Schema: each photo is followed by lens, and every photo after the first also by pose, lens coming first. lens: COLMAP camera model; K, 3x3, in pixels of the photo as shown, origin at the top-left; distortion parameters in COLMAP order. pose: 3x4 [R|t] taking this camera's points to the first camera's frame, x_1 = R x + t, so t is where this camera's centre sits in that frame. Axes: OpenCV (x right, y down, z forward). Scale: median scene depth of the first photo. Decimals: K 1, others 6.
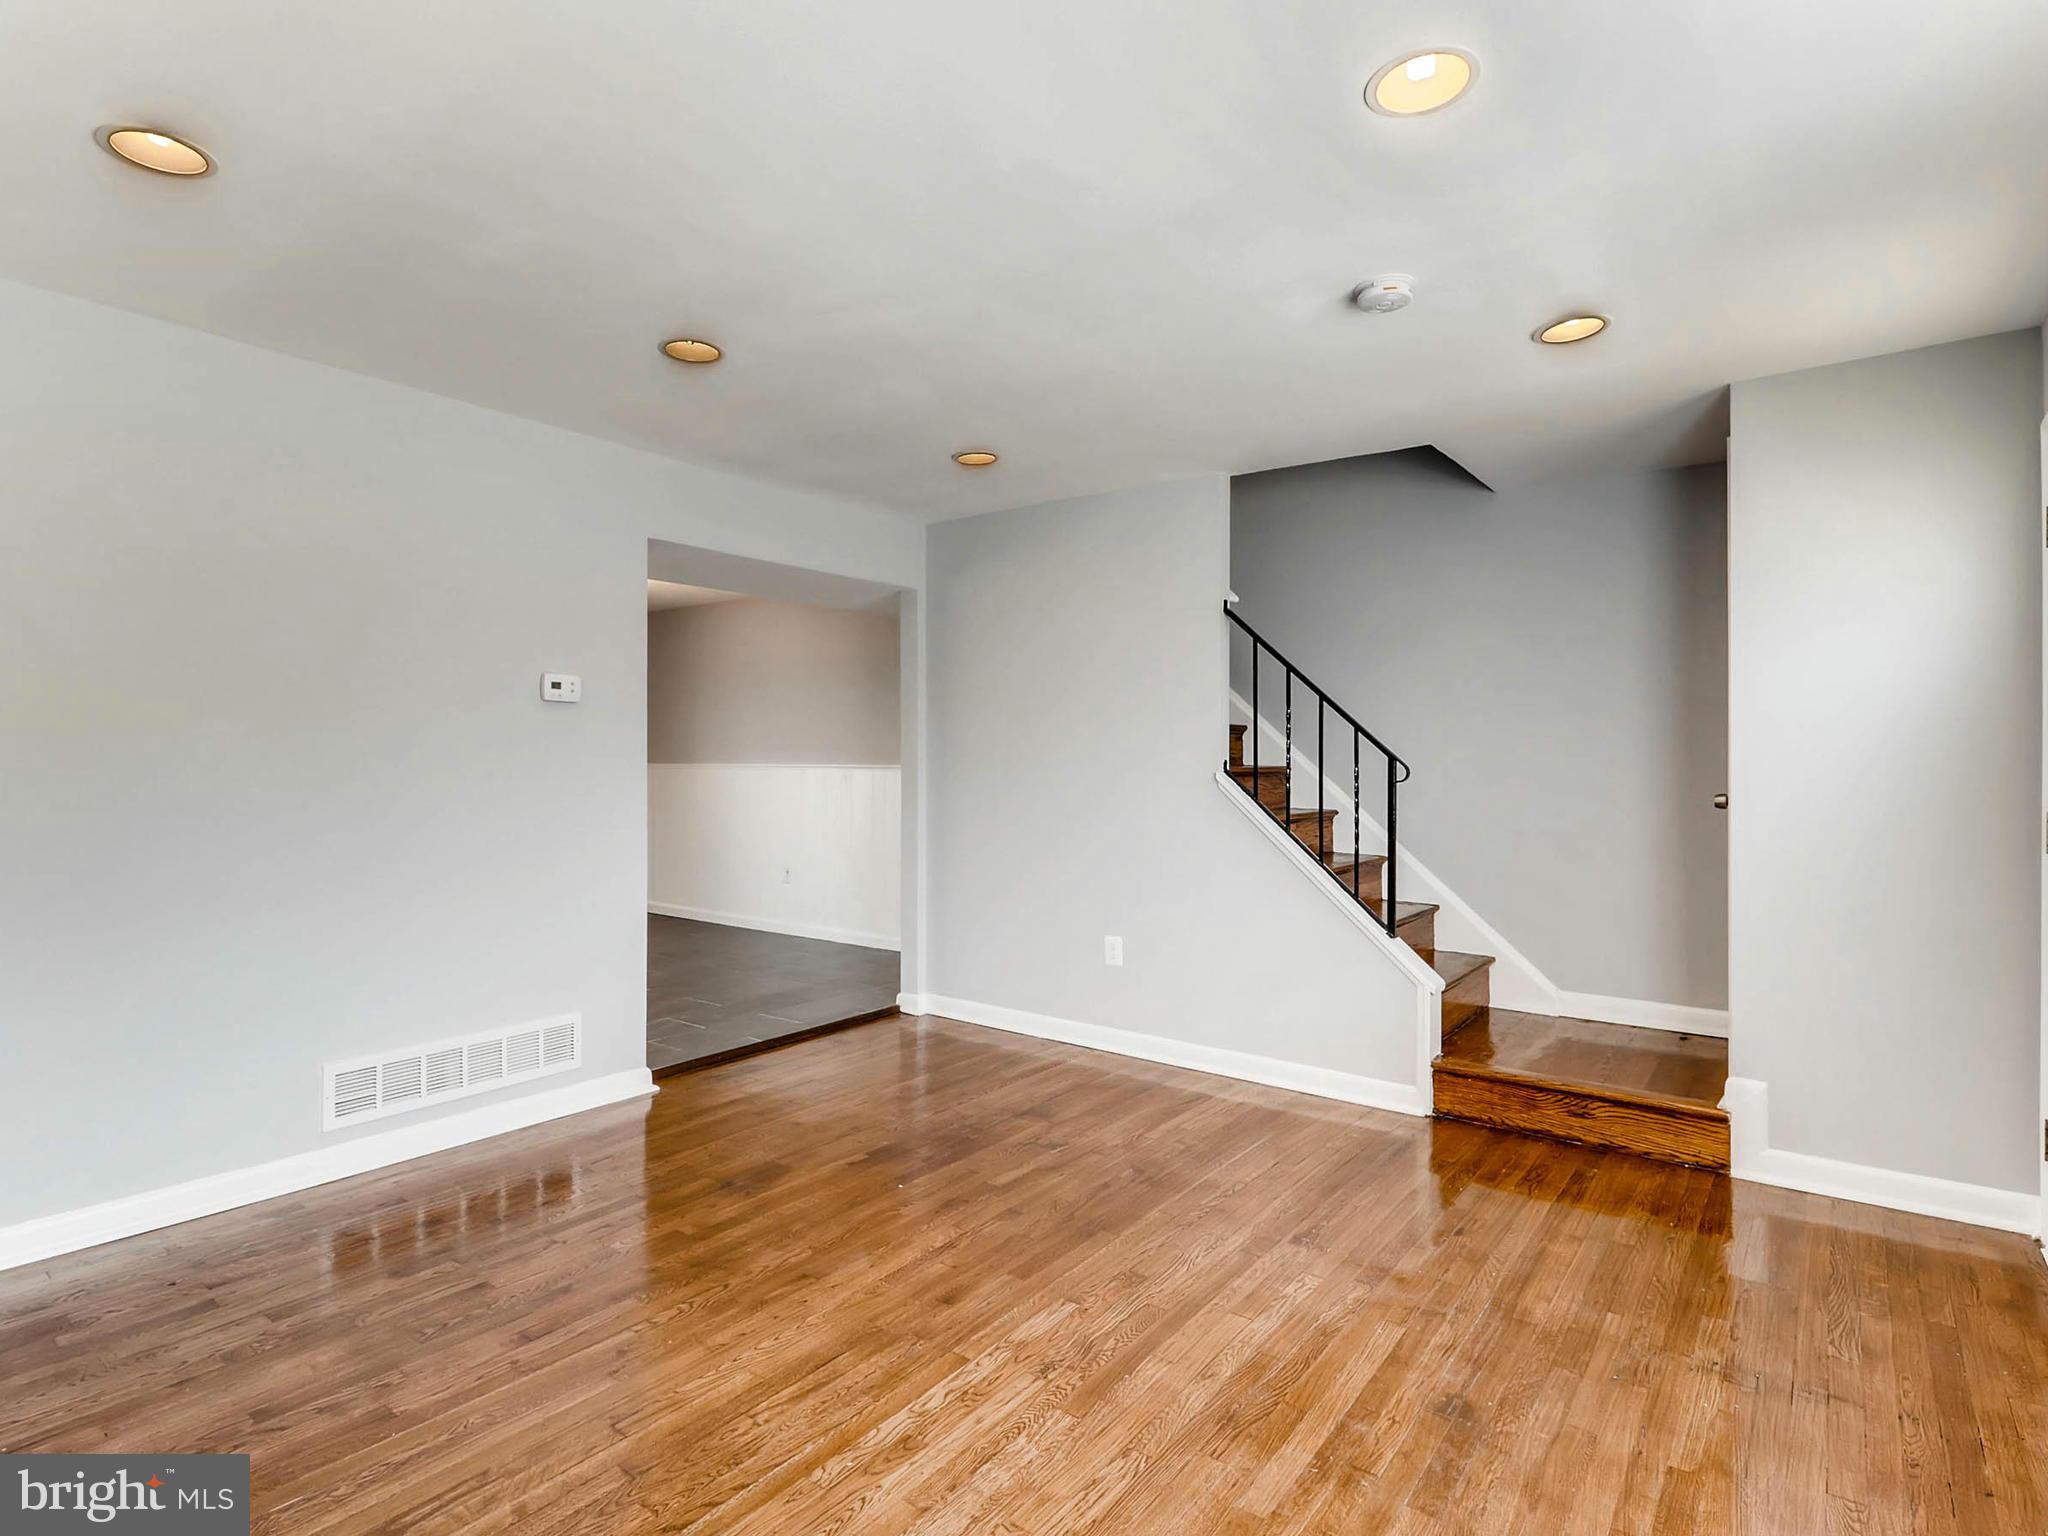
lens RADIAL K [[1059.1, 0, 1037.1], [0, 1059.1, 763.8], [0, 0, 1]] dist [0.023383, -0.016273]
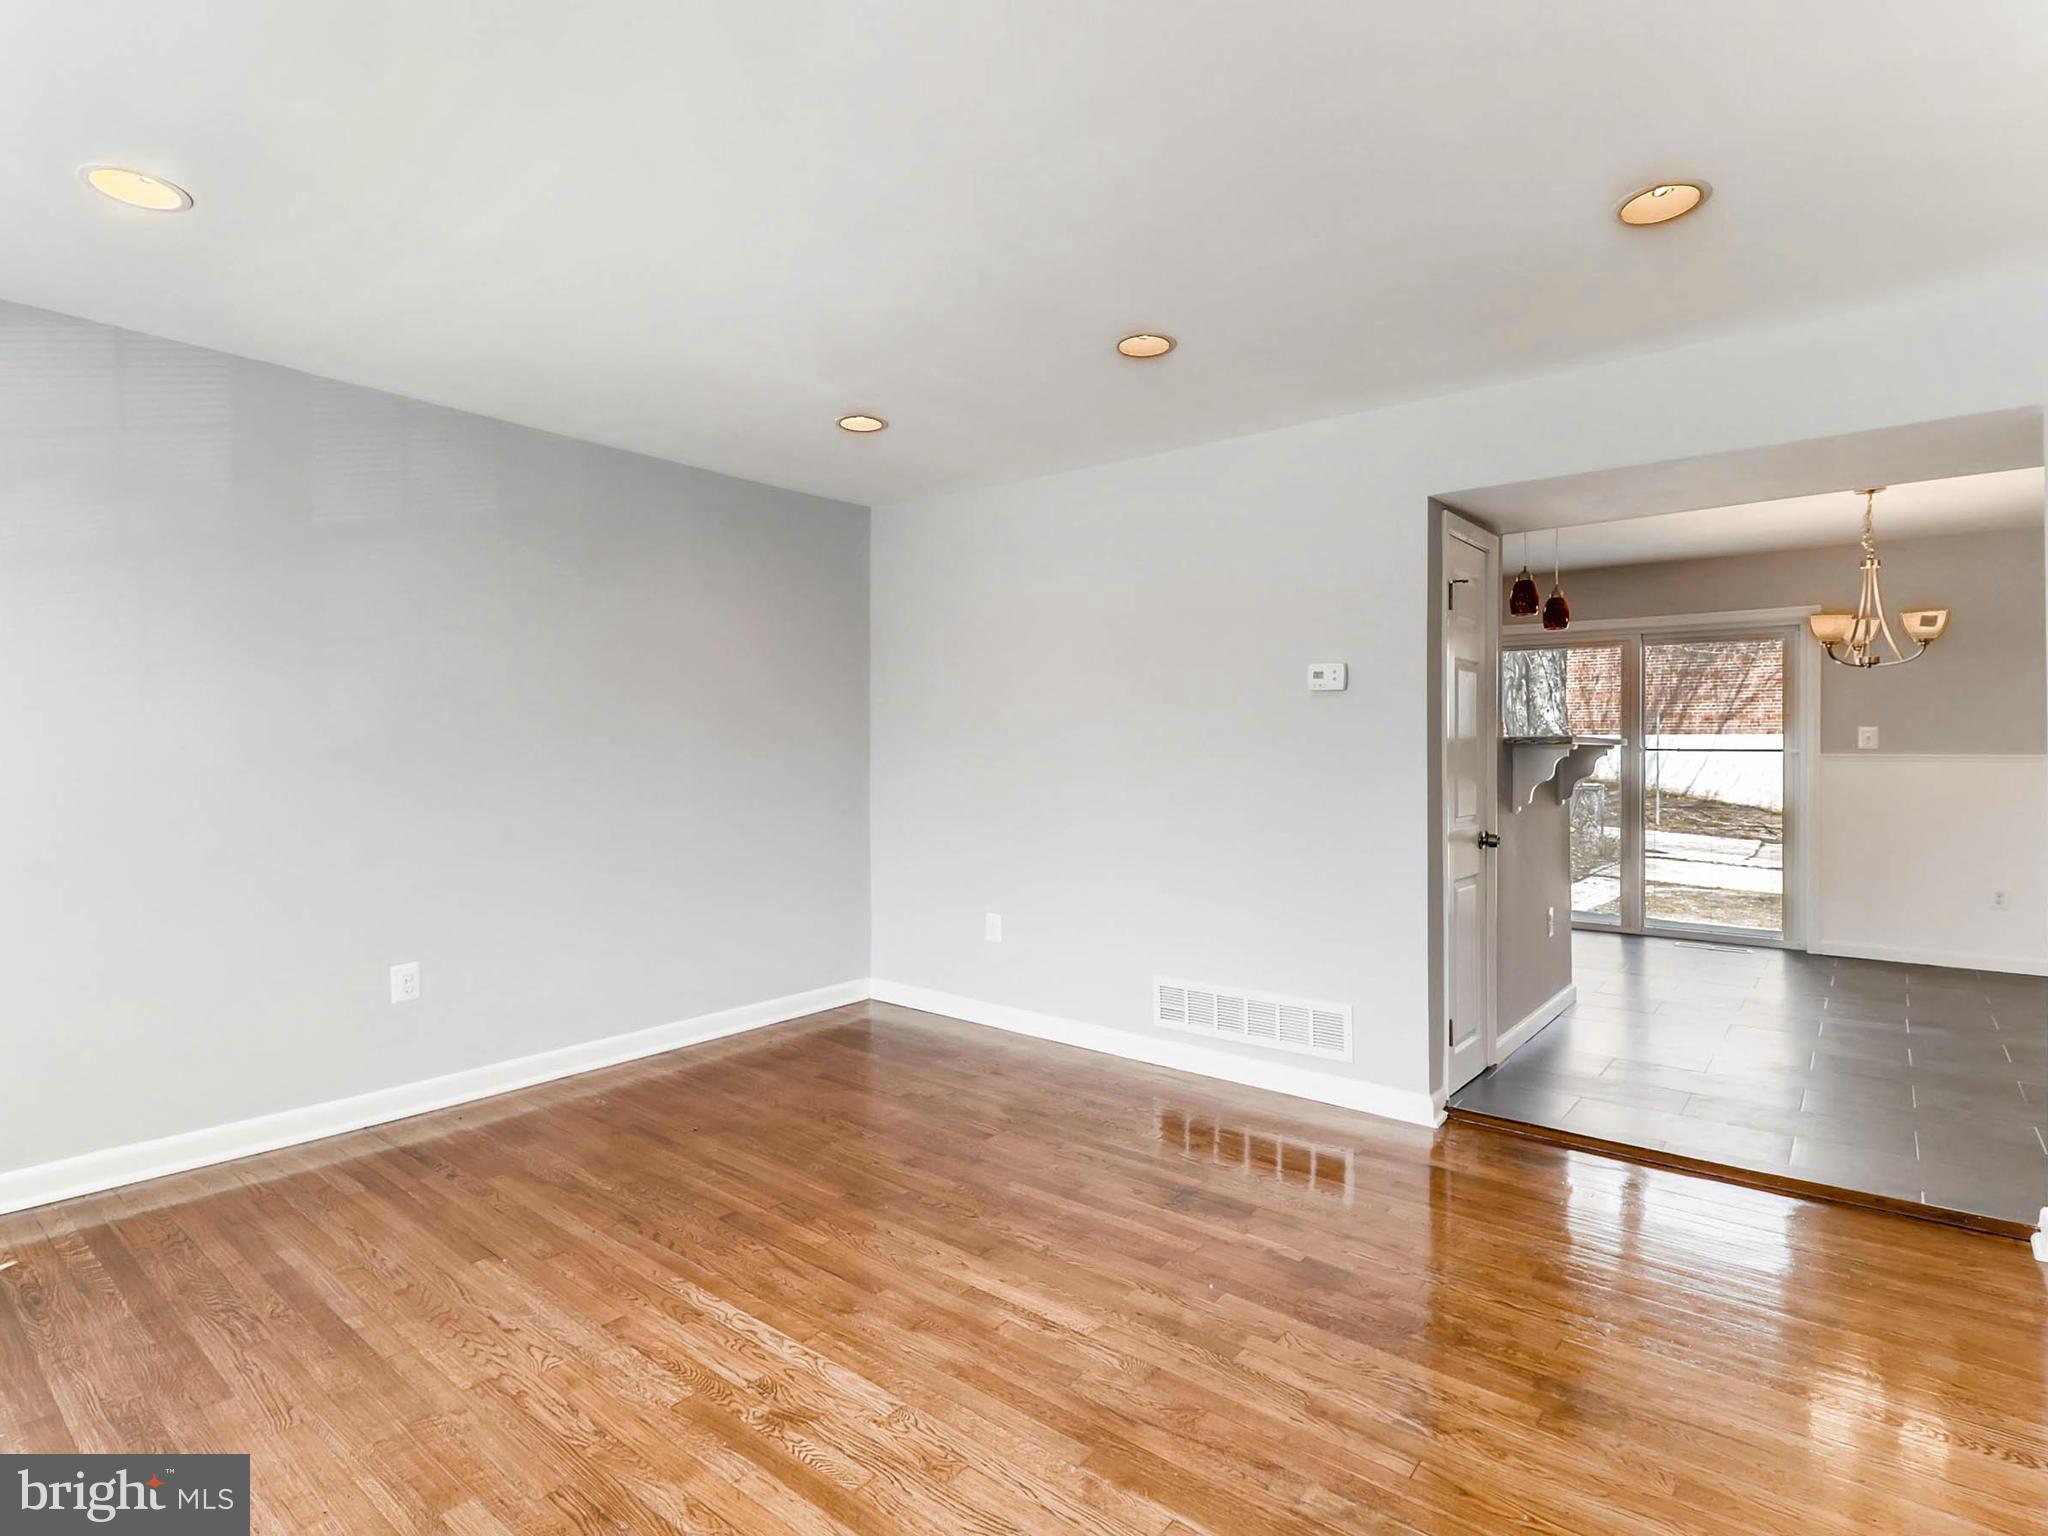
lens RADIAL K [[1059.1, 0, 1037.1], [0, 1059.1, 763.8], [0, 0, 1]] dist [0.023383, -0.016273]
pose [[-0.041242, 0.013134, -0.999063, 0.184853], [-0.001656, 0.999911, 0.013213, -0.000590], [0.999148, 0.002199, -0.041217, 0.251156]]
